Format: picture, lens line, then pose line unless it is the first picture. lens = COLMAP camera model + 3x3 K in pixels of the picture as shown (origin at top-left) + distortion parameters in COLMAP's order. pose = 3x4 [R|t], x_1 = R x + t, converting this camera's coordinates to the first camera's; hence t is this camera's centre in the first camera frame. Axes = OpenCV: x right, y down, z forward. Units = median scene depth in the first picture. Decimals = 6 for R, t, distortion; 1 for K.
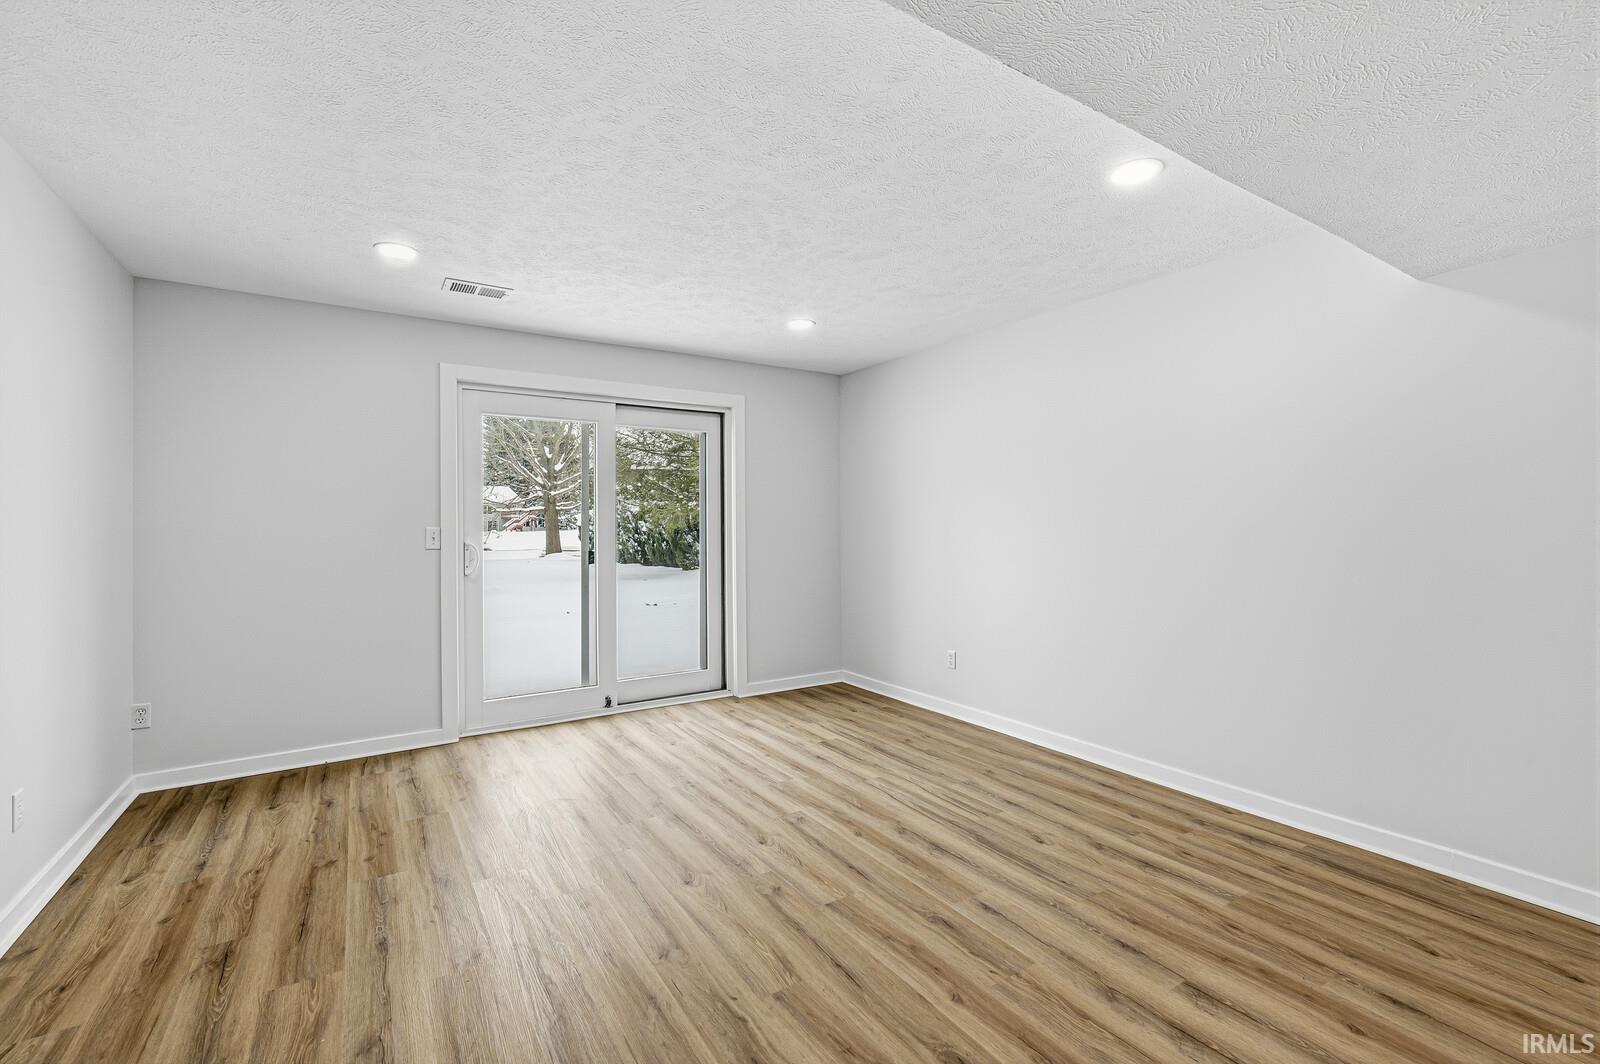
lens RADIAL K [[688.1, 0, 802.8], [0, 688.1, 525.6], [0, 0, 1]] dist [0.001160, -0.000145]
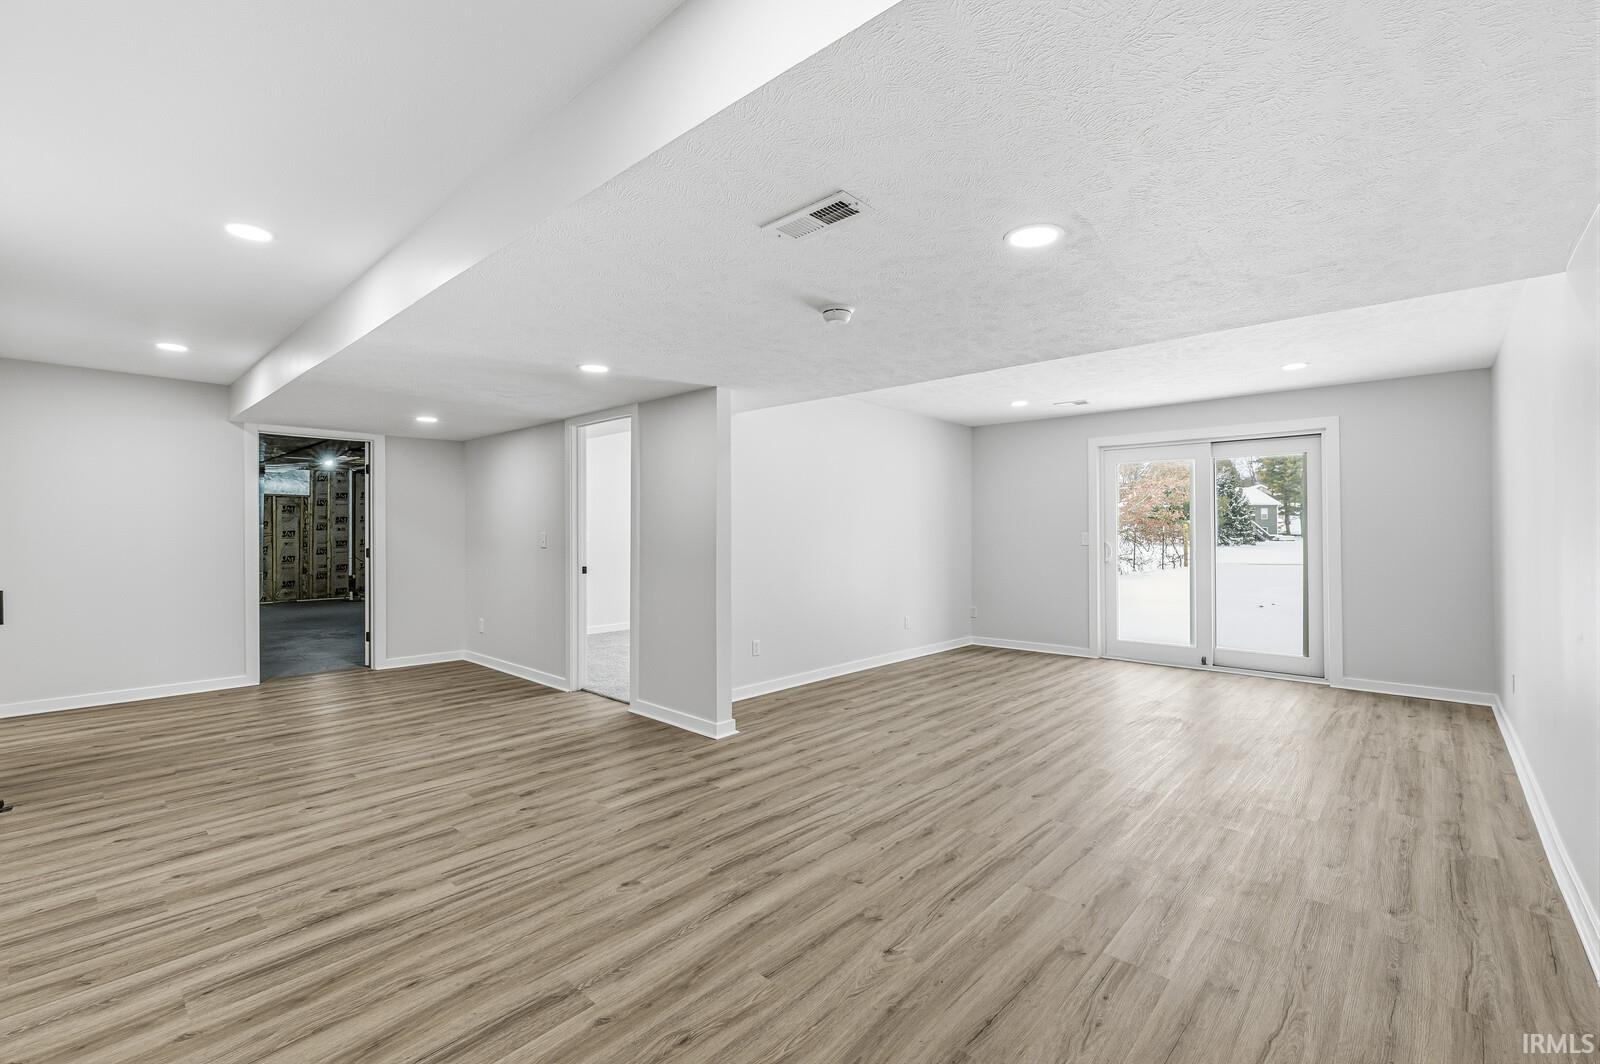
lens RADIAL K [[688.1, 0, 799.6], [0, 688.1, 531.1], [0, 0, 1]] dist [0.001160, -0.000145]
pose [[0.249187, 0.001198, -0.968455, 0.855503], [-0.001119, 0.999999, 0.000949, -0.002489], [0.968455, 0.000847, 0.249188, -0.125183]]
